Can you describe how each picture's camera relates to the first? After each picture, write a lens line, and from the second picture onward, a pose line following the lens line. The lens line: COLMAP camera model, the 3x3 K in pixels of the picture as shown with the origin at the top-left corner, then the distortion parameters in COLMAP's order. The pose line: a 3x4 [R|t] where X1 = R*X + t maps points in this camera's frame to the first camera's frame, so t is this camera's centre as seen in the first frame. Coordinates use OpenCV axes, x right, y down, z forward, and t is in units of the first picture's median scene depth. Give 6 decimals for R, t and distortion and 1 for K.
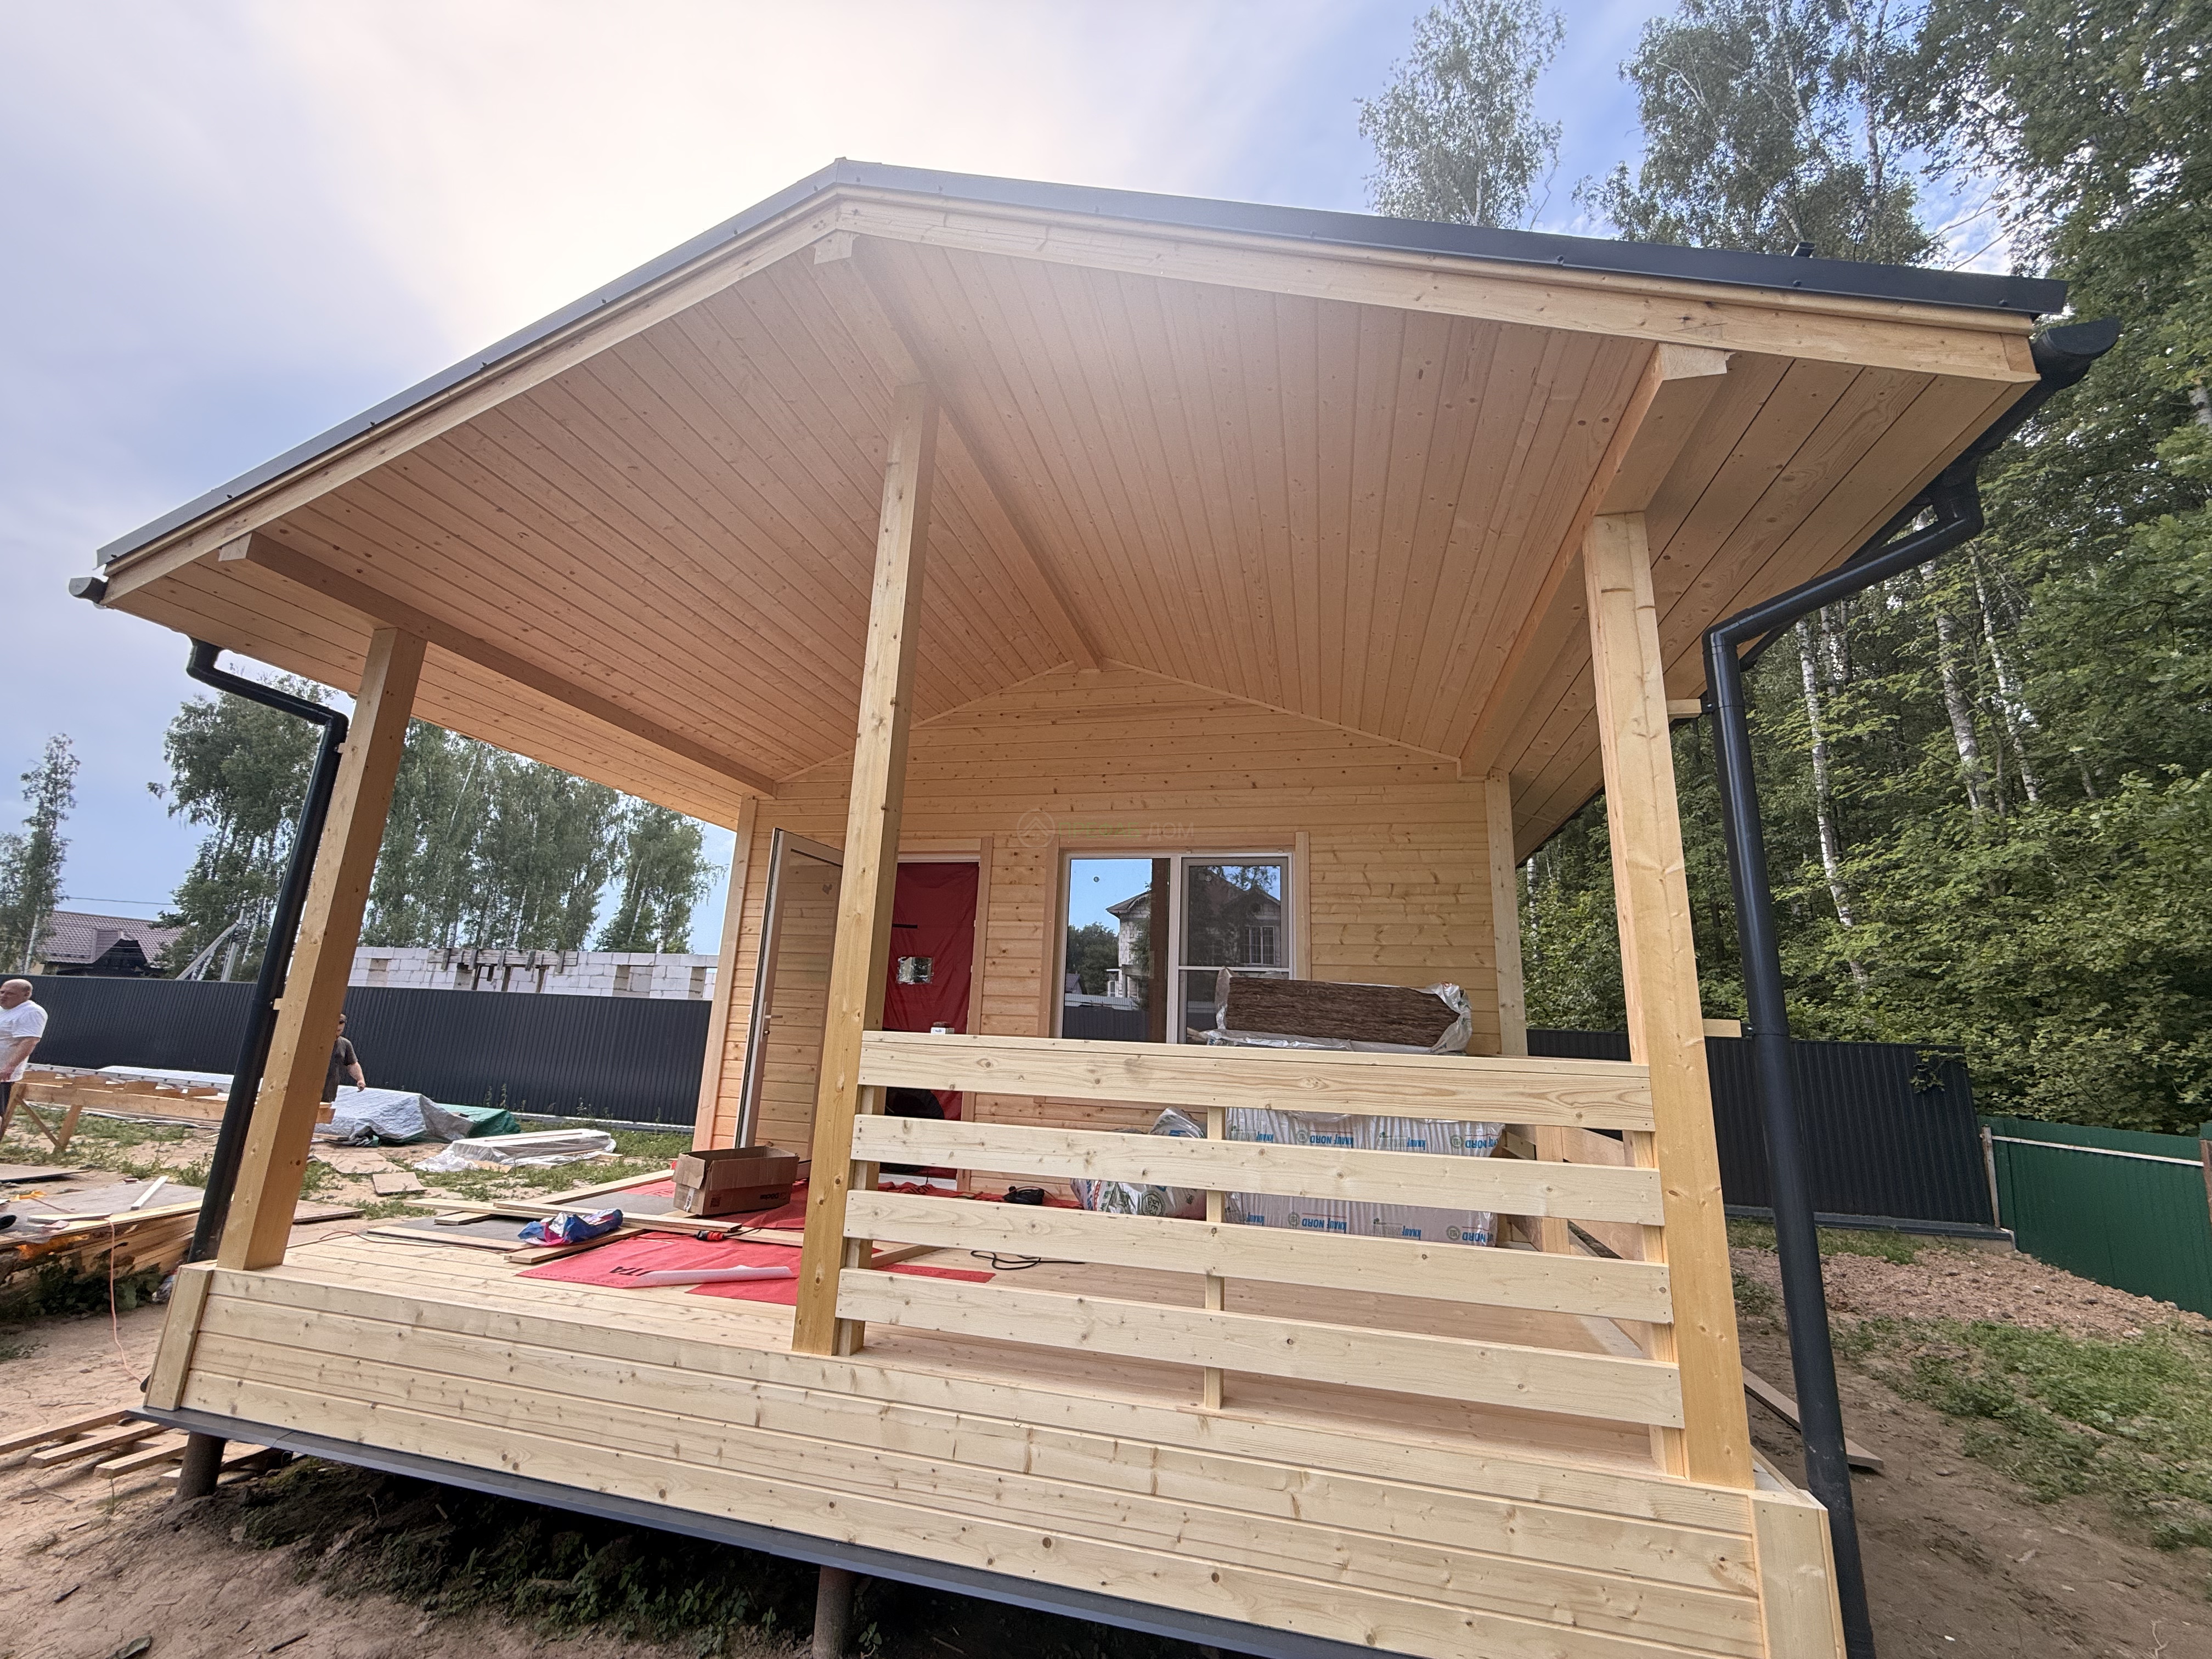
lens RADIAL K [[878.5, 0, 1093.7], [0, 878.5, 827.2], [0, 0, 1]] dist [0.000658, 0.000211]
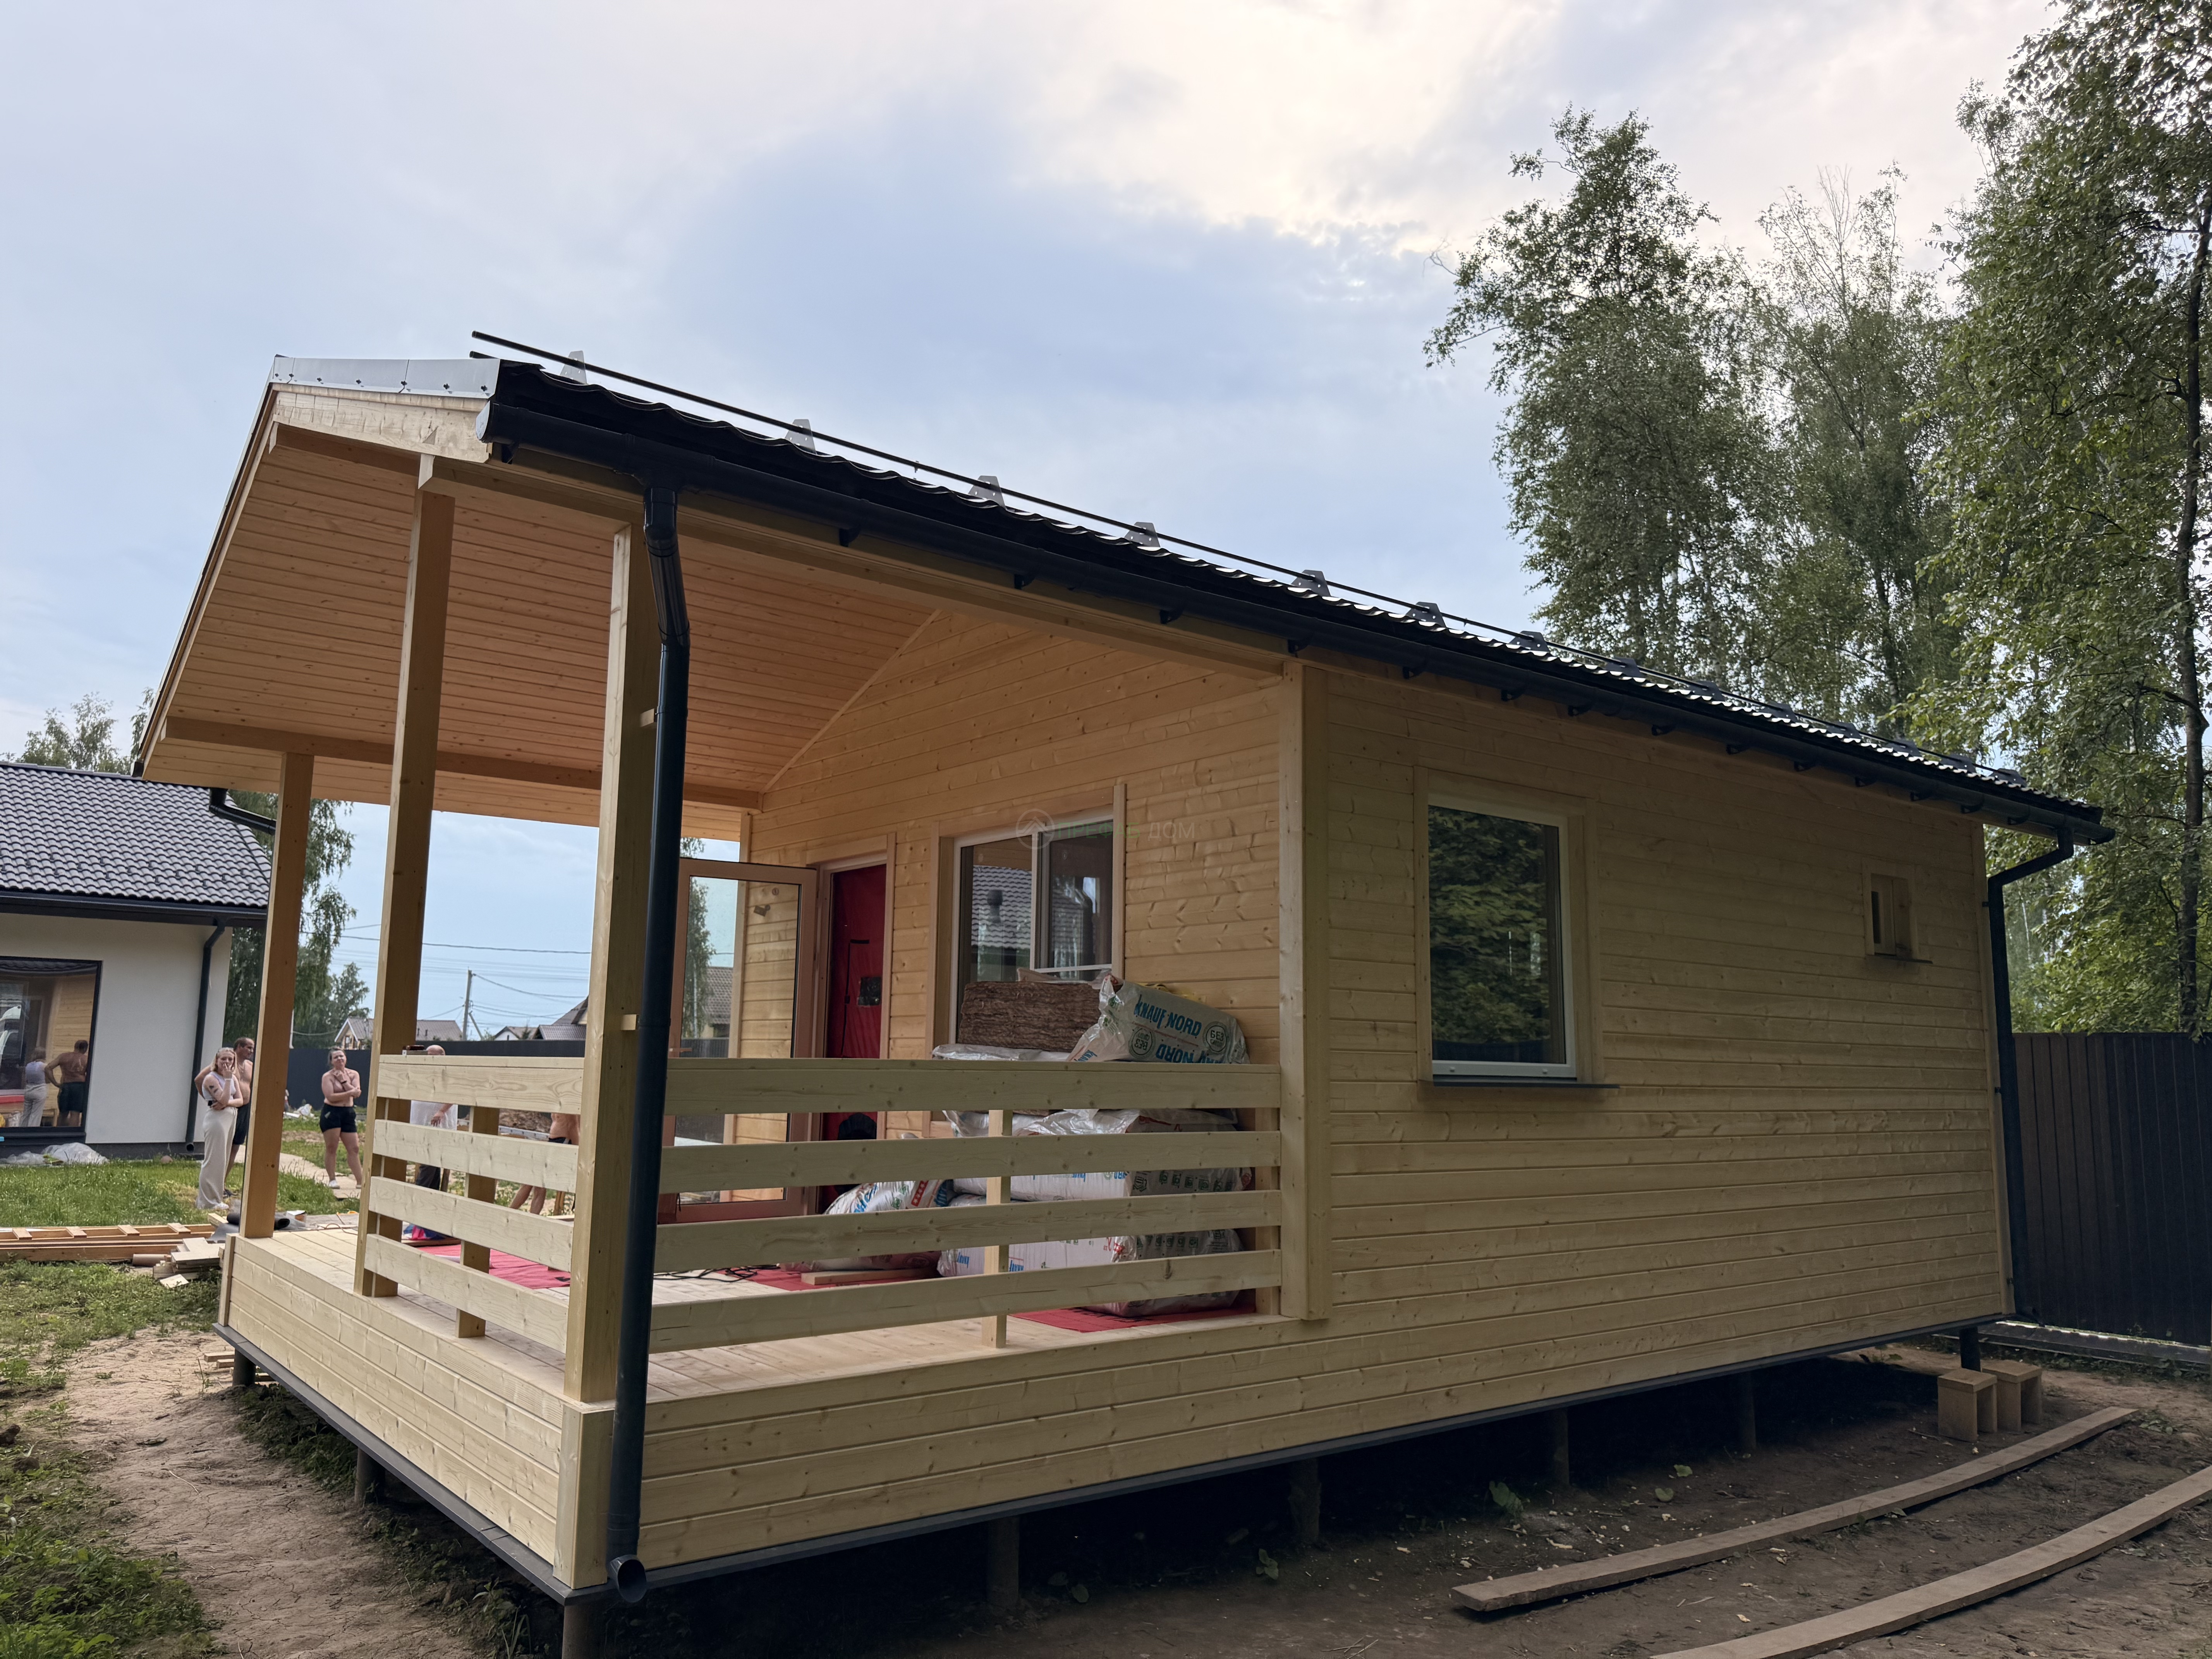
lens RADIAL K [[1556.8, 0, 1131.0], [0, 1556.8, 848.6], [0, 0, 1]] dist [0.049306, -0.057088]
pose [[0.795803, -0.112347, -0.595043, 0.636381], [0.158534, 0.987020, 0.025667, 0.016740], [0.584436, -0.114760, 0.803284, -0.046741]]
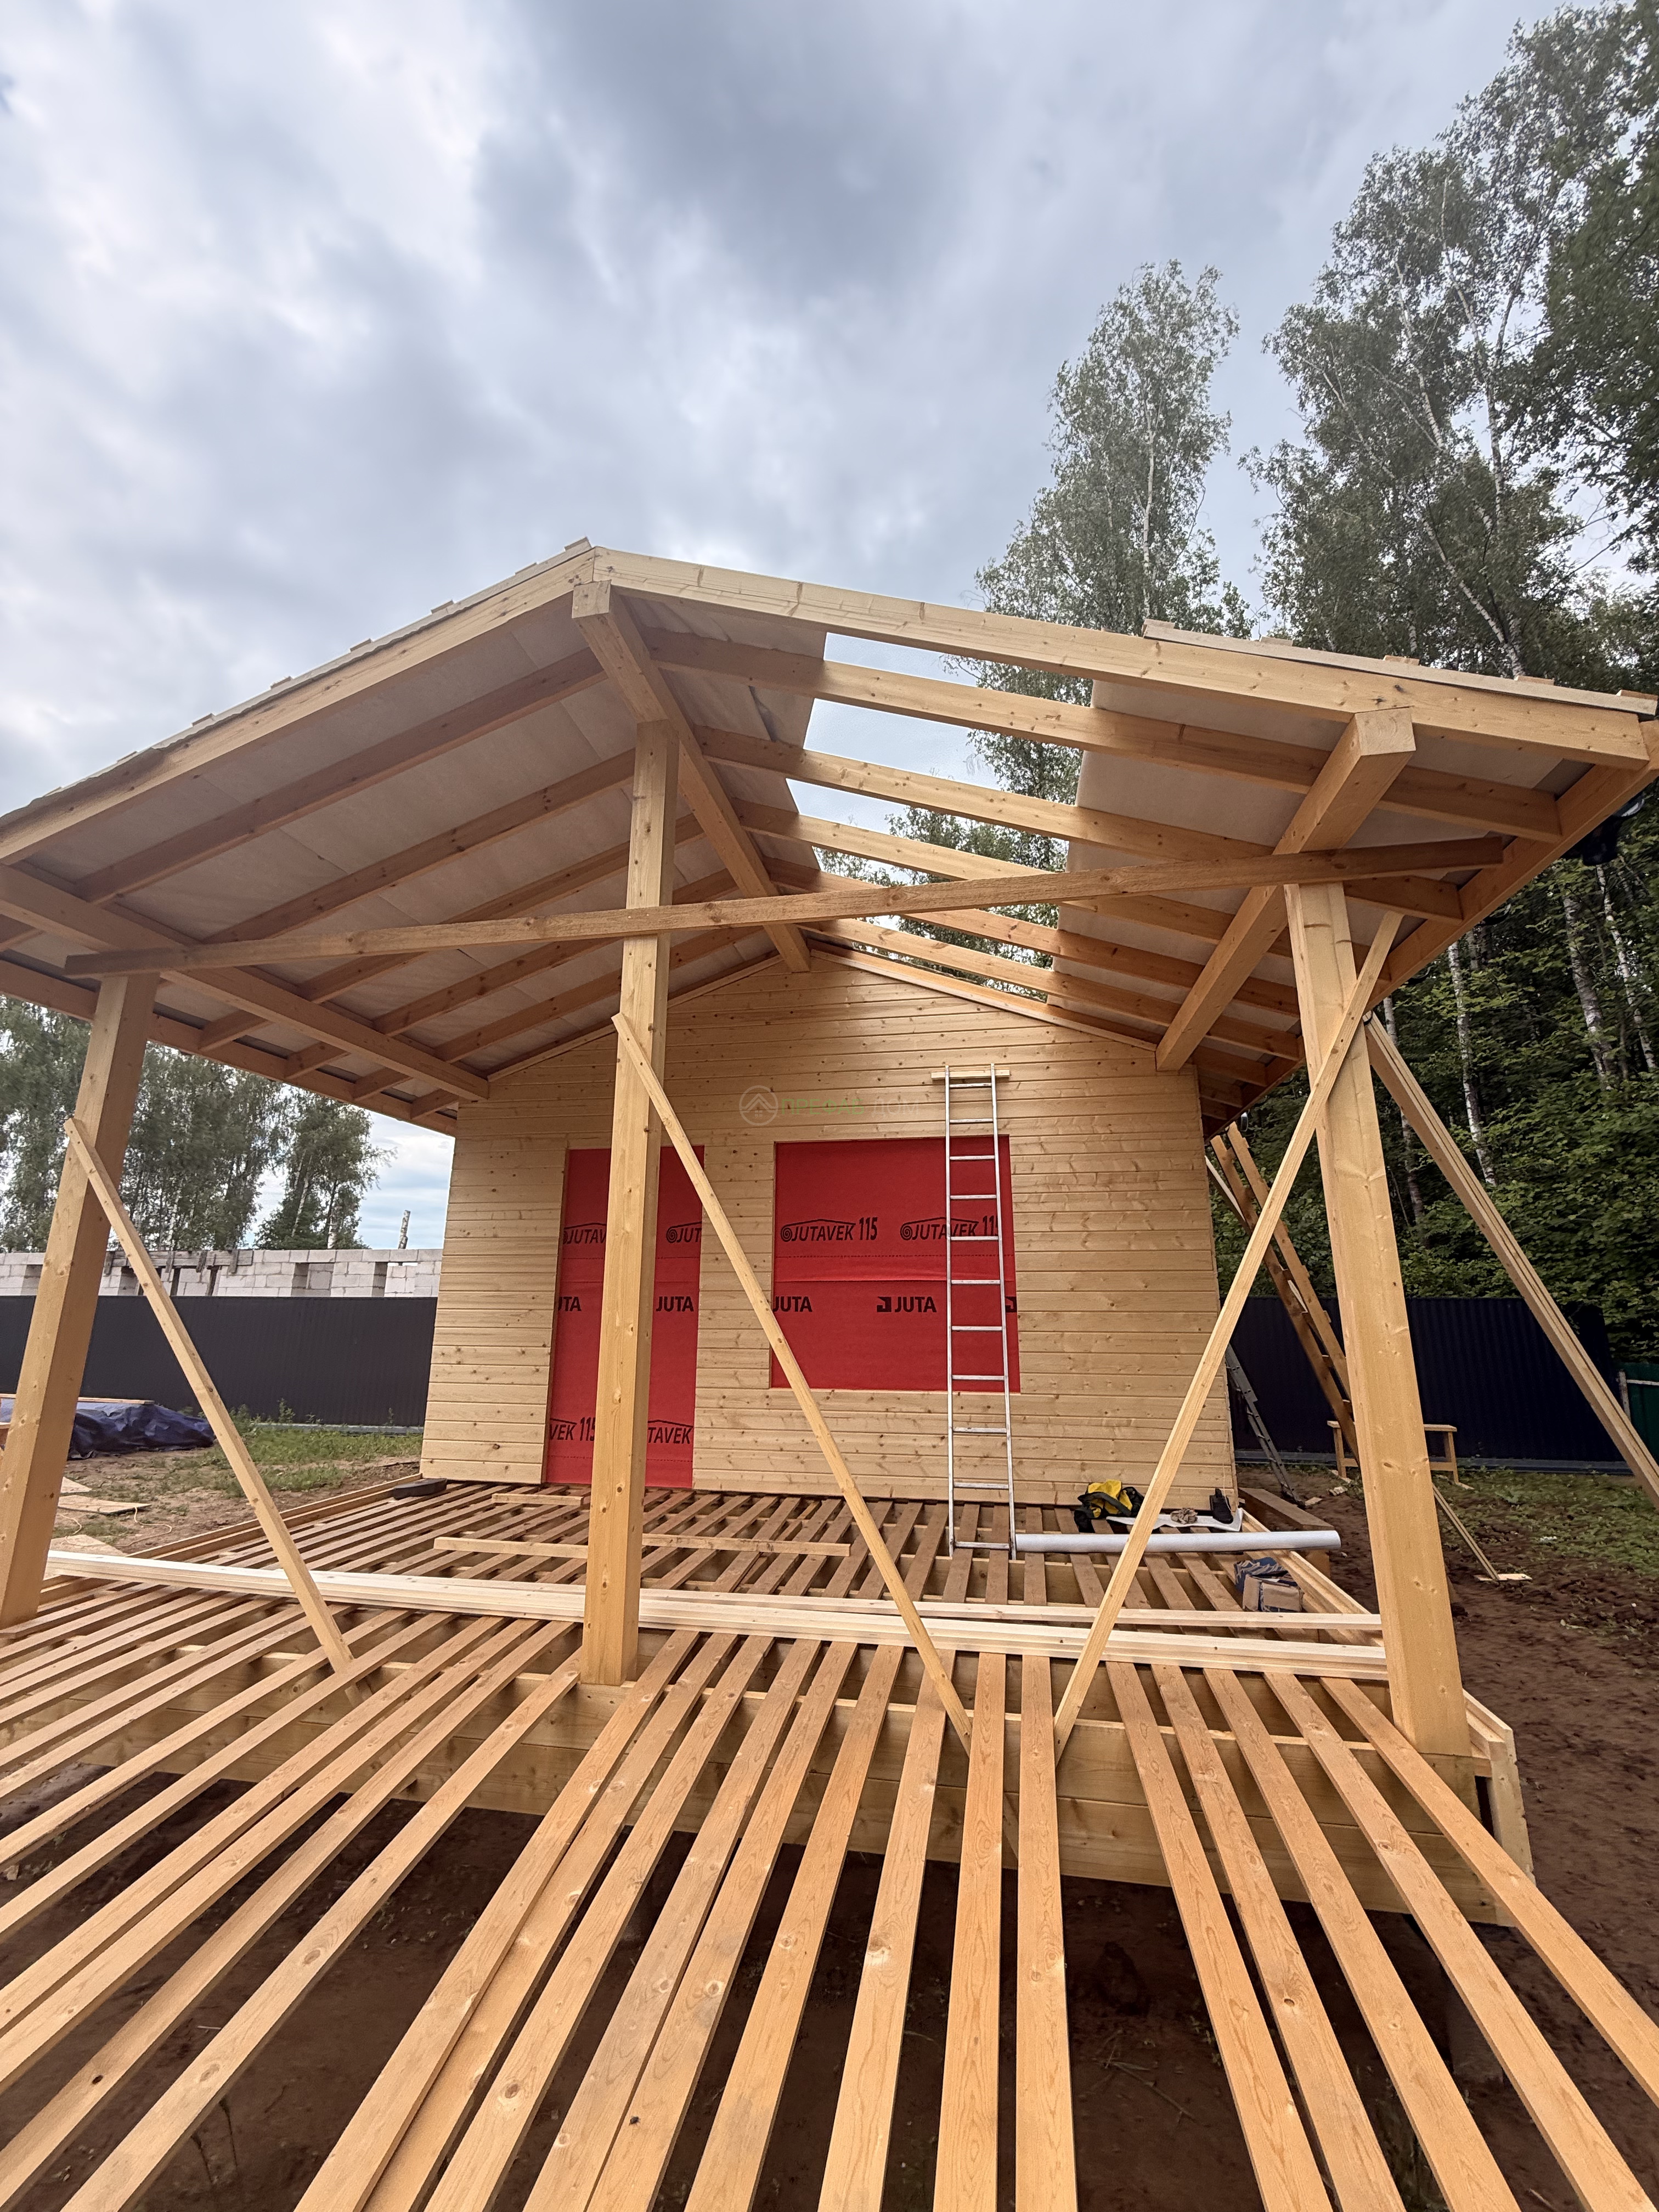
lens RADIAL K [[878.5, 0, 830.2], [0, 878.5, 1096.3], [0, 0, 1]] dist [0.000658, 0.000211]
pose [[0.997373, -0.022847, 0.068744, -0.031224], [0.023203, 0.999721, -0.004379, -0.018219], [-0.068625, 0.005962, 0.997625, -0.021572]]
